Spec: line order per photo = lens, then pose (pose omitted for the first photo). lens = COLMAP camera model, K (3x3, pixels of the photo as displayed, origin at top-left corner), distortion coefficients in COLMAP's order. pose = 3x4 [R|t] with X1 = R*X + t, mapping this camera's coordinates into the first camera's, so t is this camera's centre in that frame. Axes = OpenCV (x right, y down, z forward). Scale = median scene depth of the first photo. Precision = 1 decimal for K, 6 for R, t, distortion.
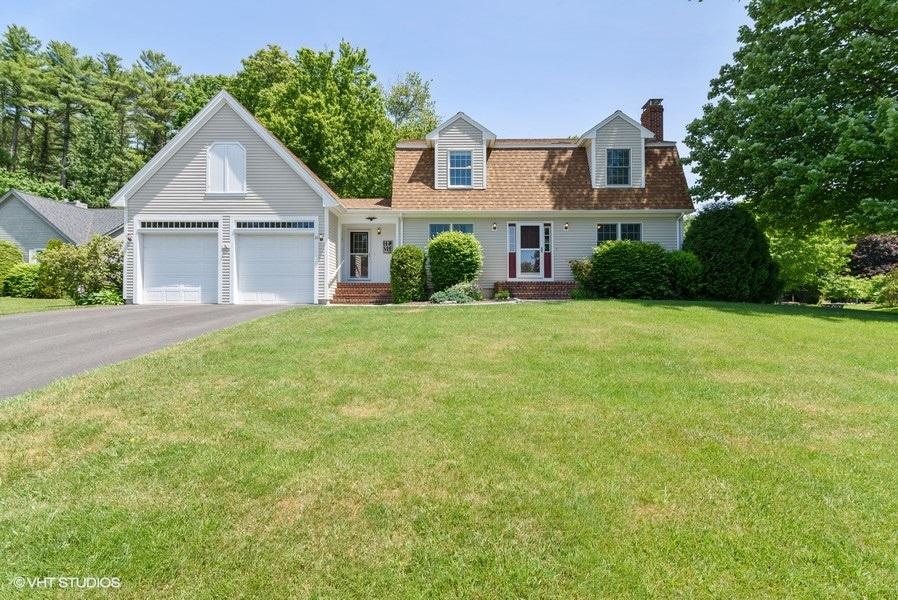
lens RADIAL K [[412.2, 0, 449.0], [0, 412.2, 292.3], [0, 0, 1]] dist [0.001833, 0.001105]
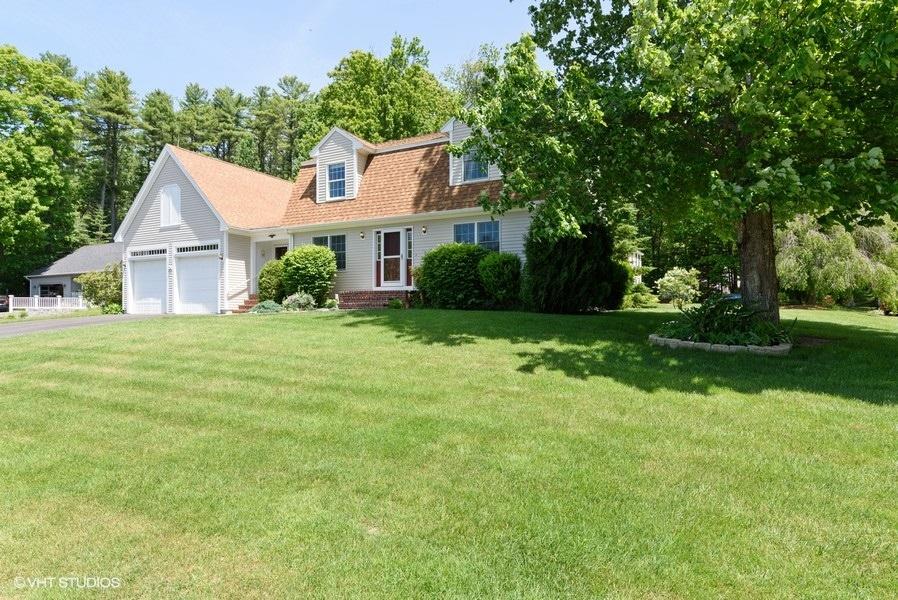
lens RADIAL K [[522.0, 0, 449.8], [0, 522.0, 306.5], [0, 0, 1]] dist [-0.030539, -0.000845]
pose [[0.892788, -0.005551, -0.450443, 0.864181], [0.011463, 0.999880, 0.010397, 0.000474], [0.450332, -0.014445, 0.892745, -0.028254]]
